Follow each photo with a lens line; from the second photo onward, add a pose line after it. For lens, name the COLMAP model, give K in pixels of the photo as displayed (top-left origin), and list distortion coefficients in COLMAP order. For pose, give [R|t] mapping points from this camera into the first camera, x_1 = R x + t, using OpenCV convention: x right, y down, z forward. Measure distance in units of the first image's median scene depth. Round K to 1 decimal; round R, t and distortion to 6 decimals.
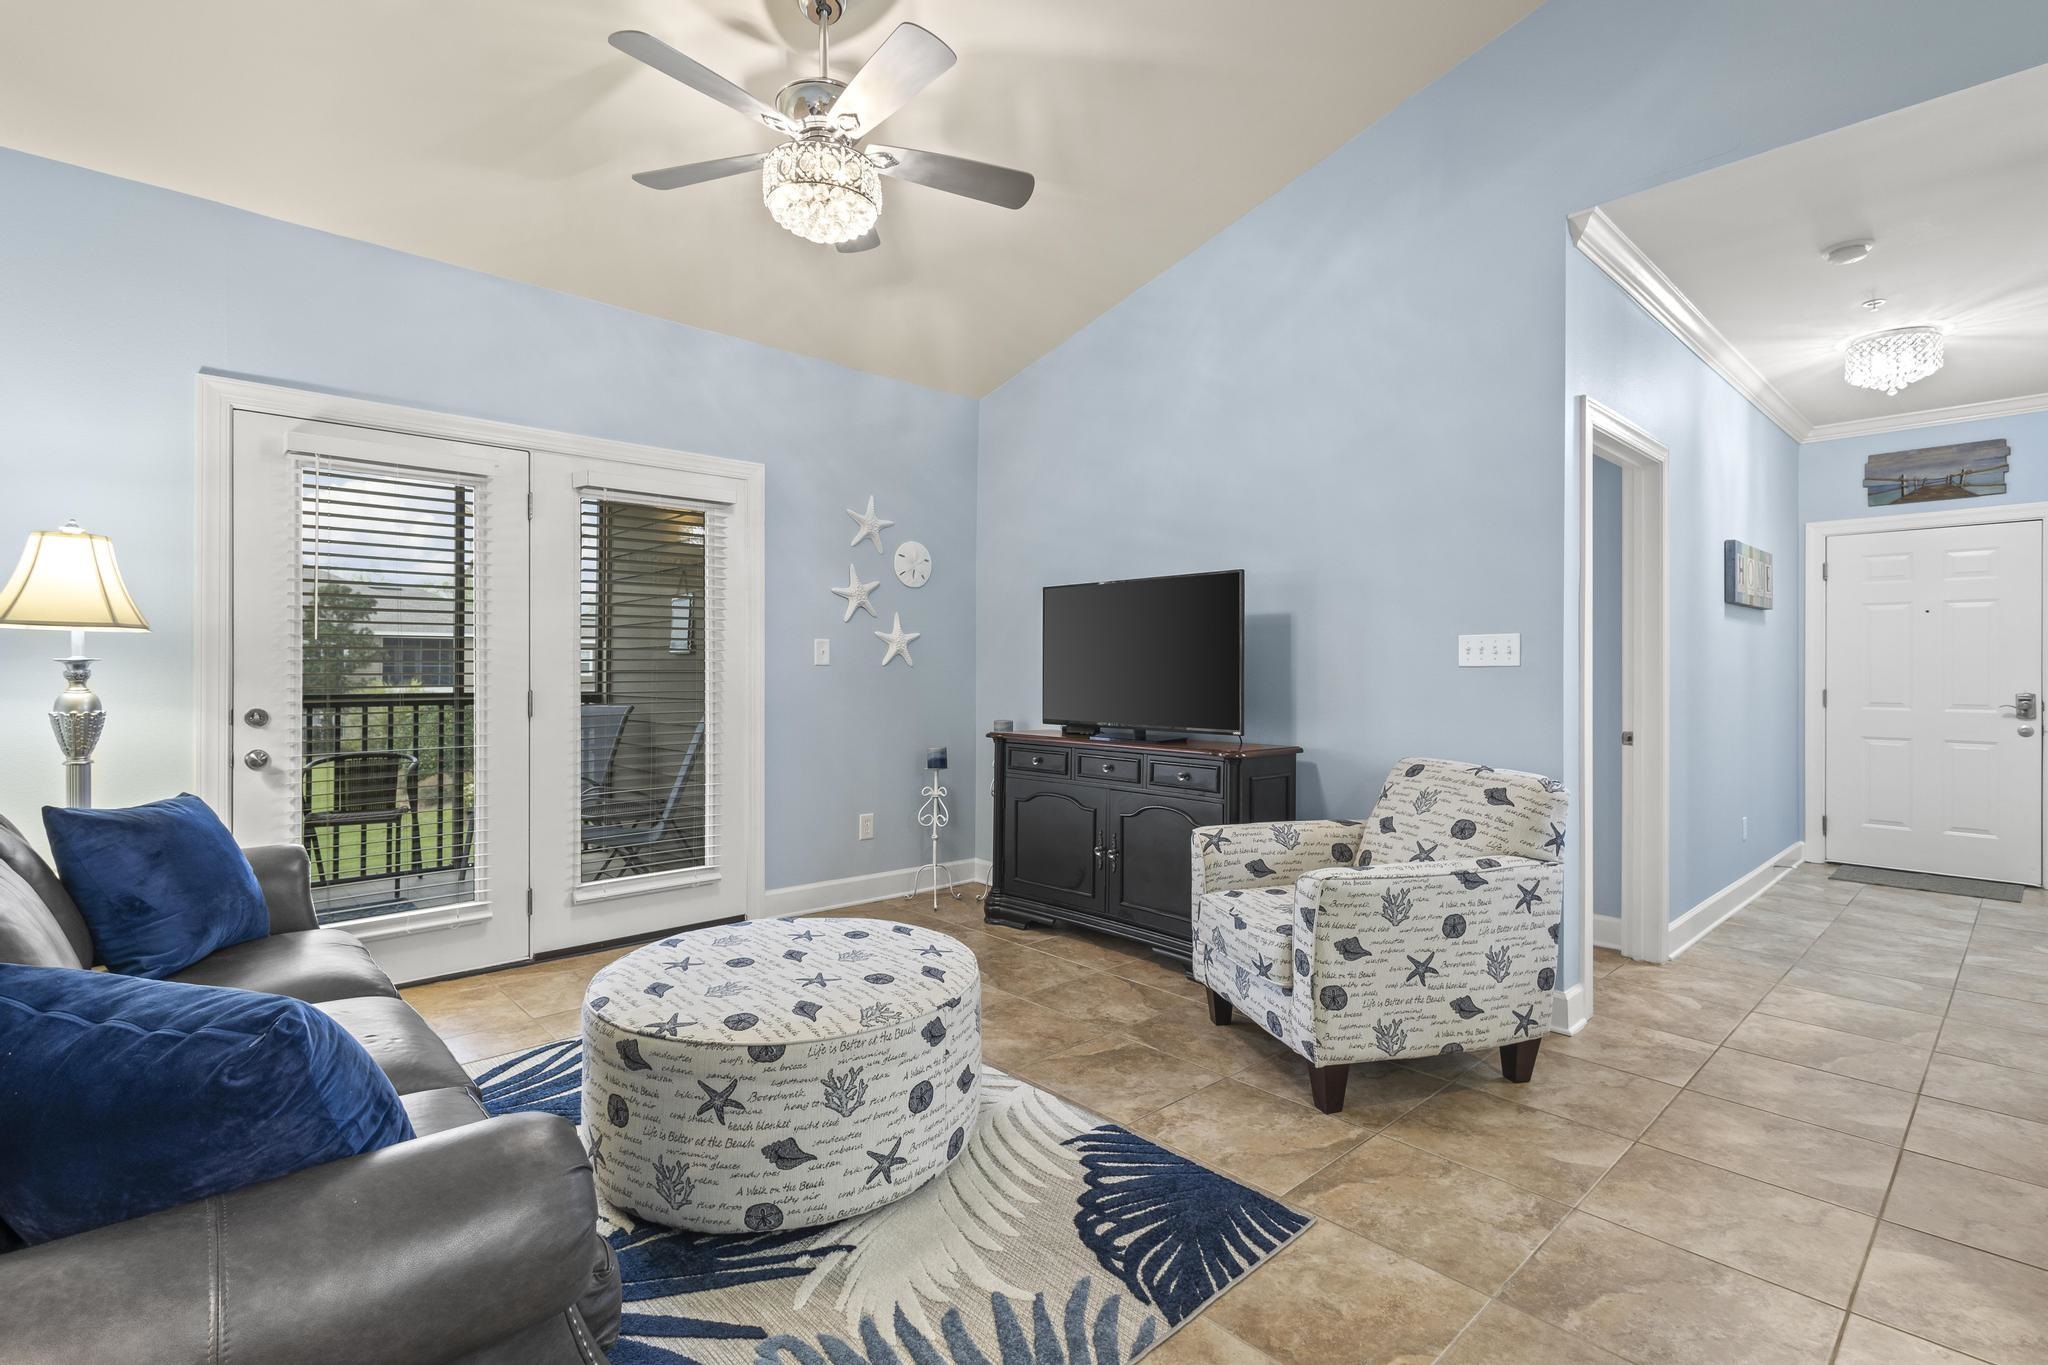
lens RADIAL K [[955.1, 0, 1019.1], [0, 955.1, 667.2], [0, 0, 1]] dist [0.005361, 0.000623]
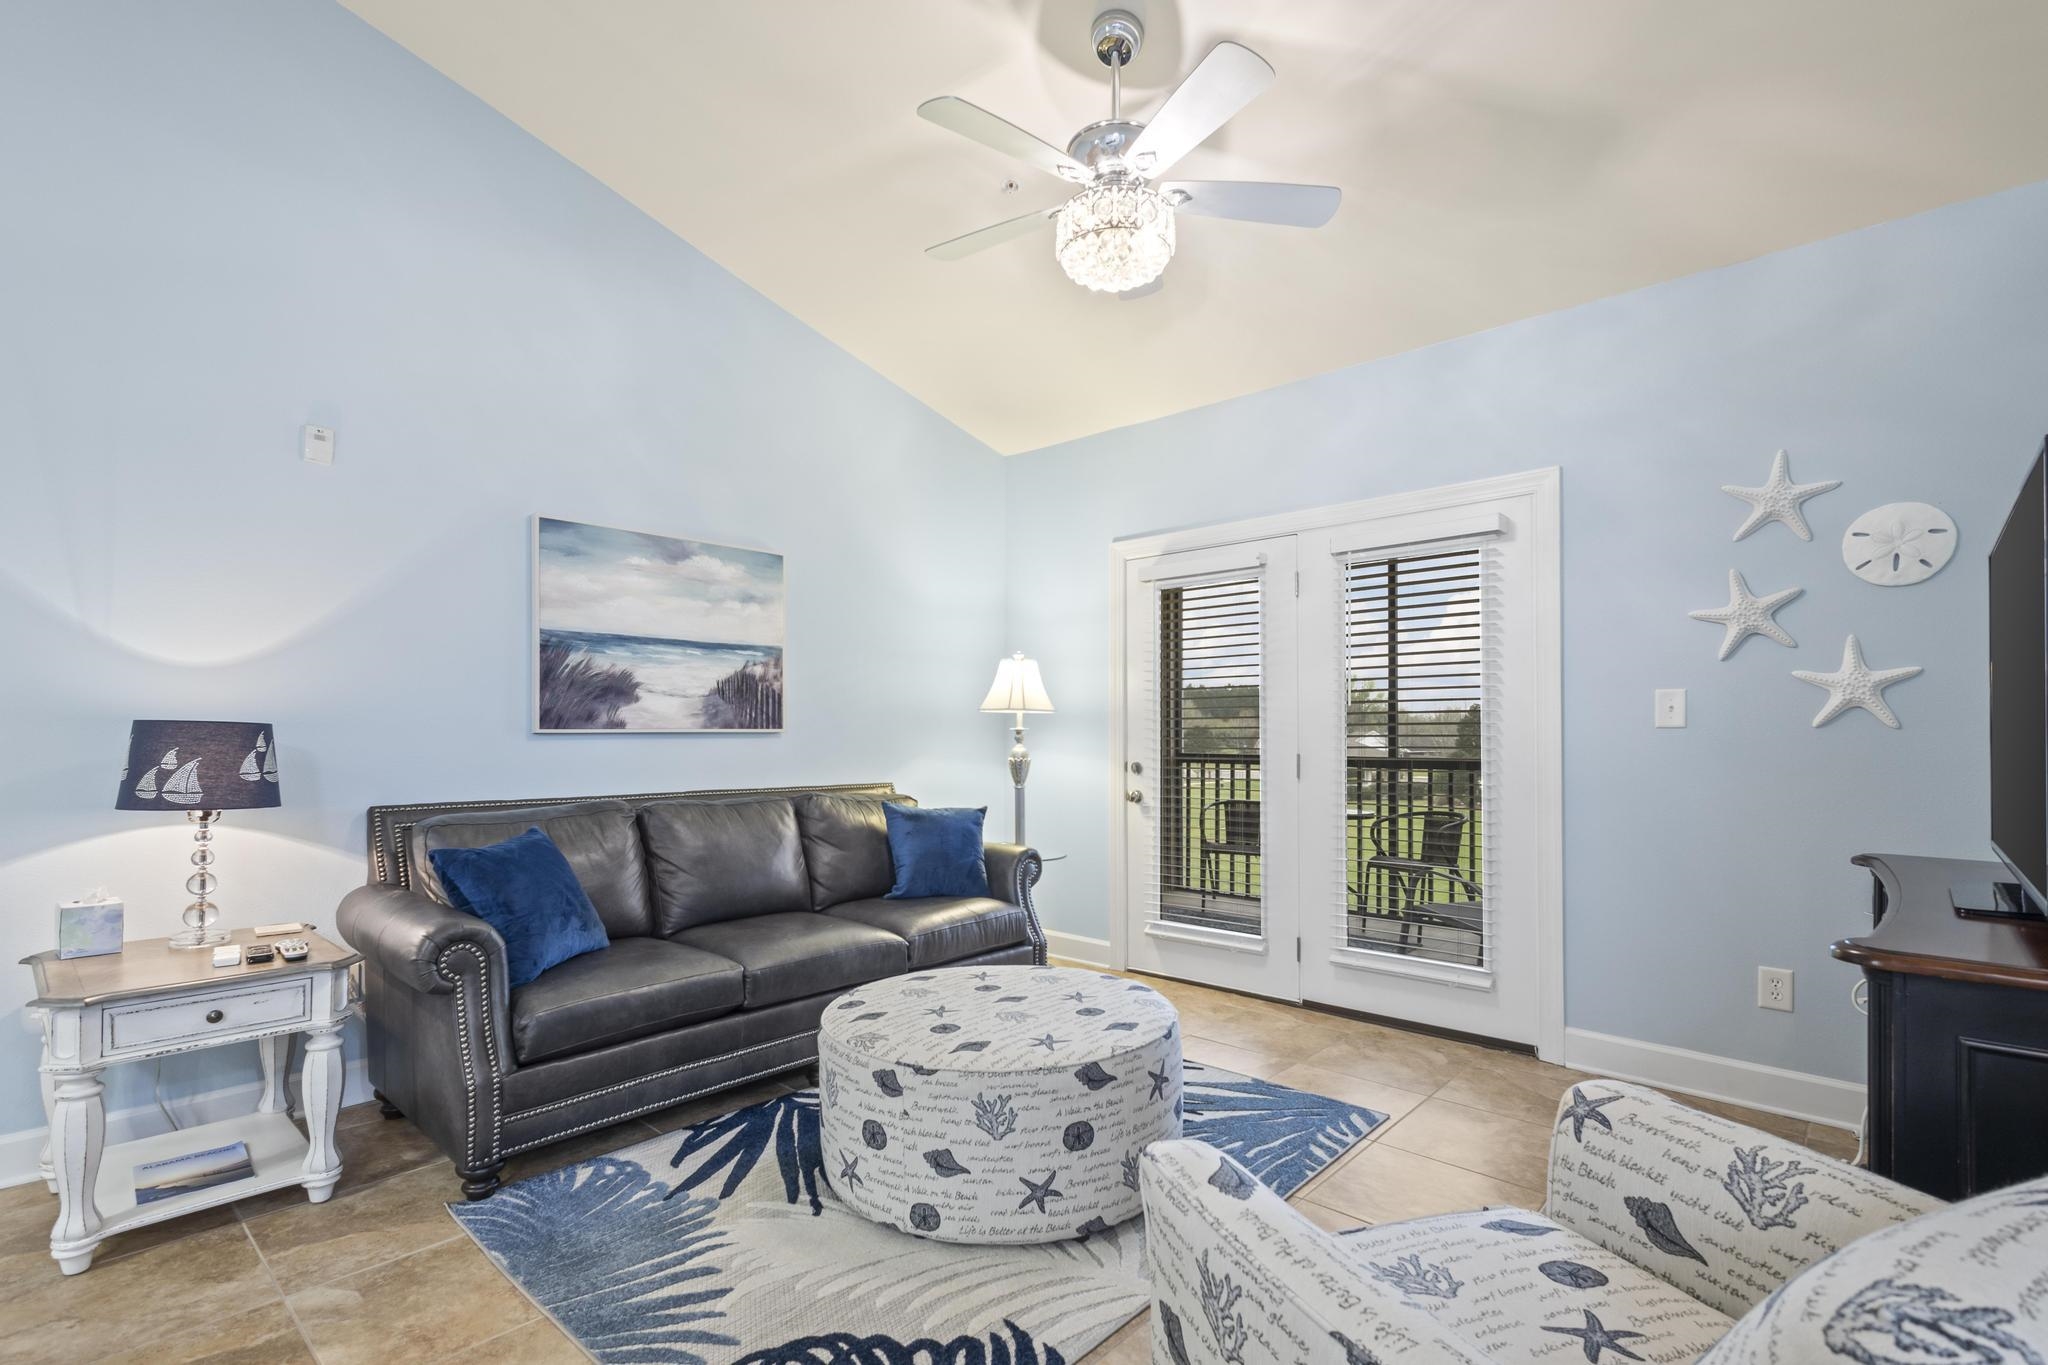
lens RADIAL K [[946.3, 0, 1020.5], [0, 946.3, 730.8], [0, 0, 1]] dist [0.006236, 0.000040]
pose [[0.080640, -0.008146, -0.996710, 0.700948], [0.000682, 0.999967, -0.008118, 0.008705], [0.996743, -0.000025, 0.080643, 0.788235]]
